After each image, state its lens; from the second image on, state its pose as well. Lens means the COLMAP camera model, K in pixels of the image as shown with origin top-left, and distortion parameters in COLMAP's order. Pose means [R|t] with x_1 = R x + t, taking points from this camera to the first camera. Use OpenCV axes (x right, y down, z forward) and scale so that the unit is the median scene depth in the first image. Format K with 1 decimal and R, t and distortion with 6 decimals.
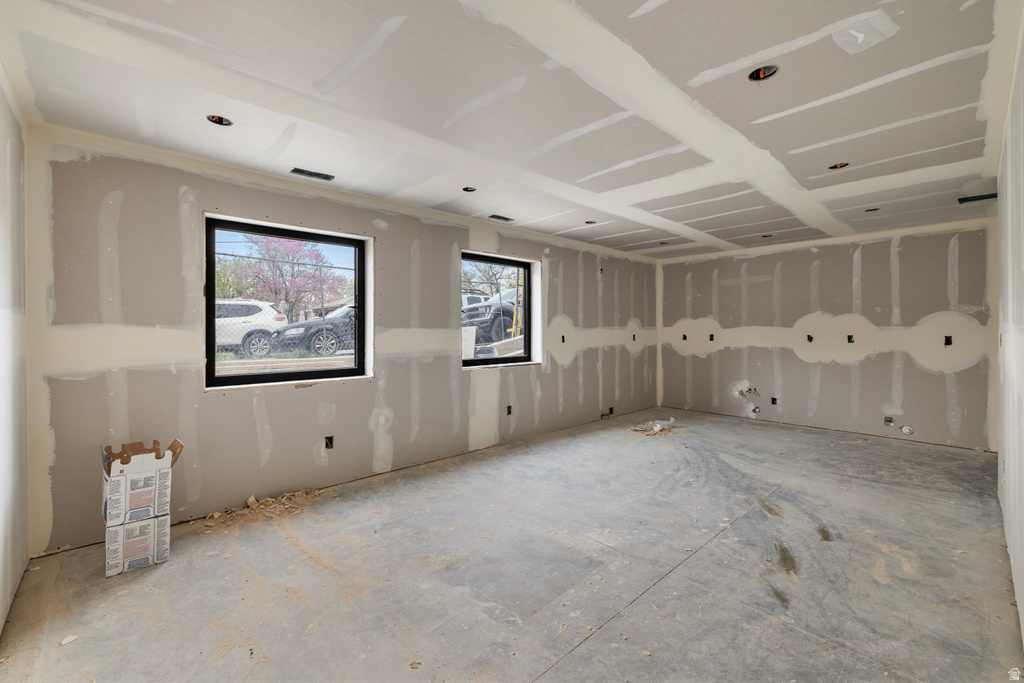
lens RADIAL K [[427.3, 0, 511.2], [0, 427.3, 333.0], [0, 0, 1]] dist [0.001064, -0.000618]
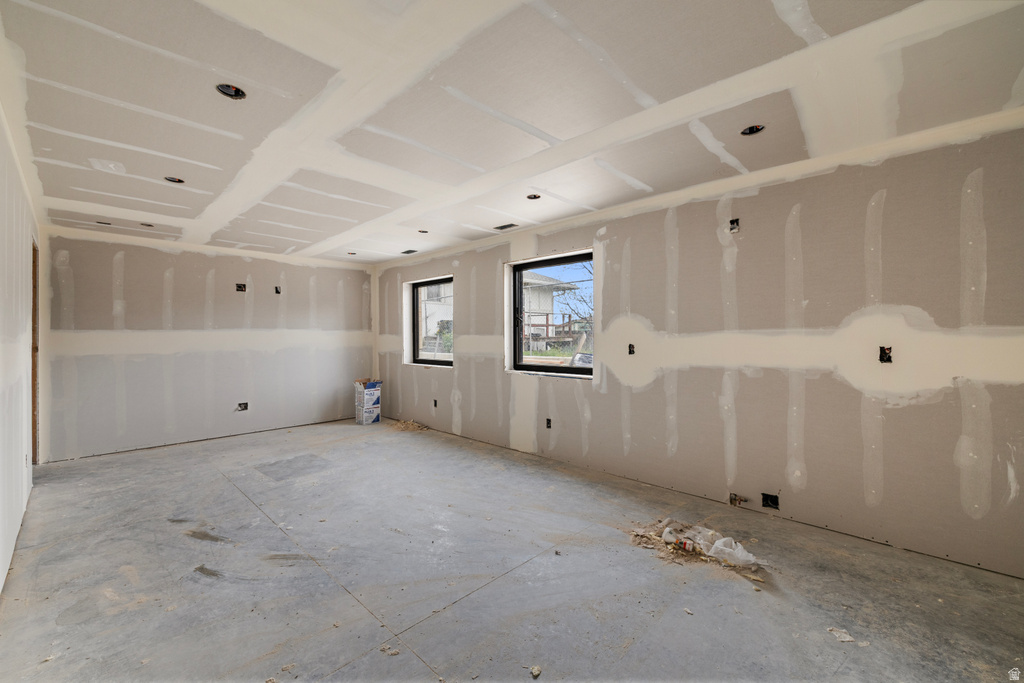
lens RADIAL K [[427.3, 0, 511.2], [0, 427.3, 339.3], [0, 0, 1]] dist [0.001064, -0.000618]
pose [[0.048183, 0.009511, -0.998793, 1.358655], [-0.002971, 0.999952, 0.009379, -0.012739], [0.998834, 0.002516, 0.048209, 1.312130]]
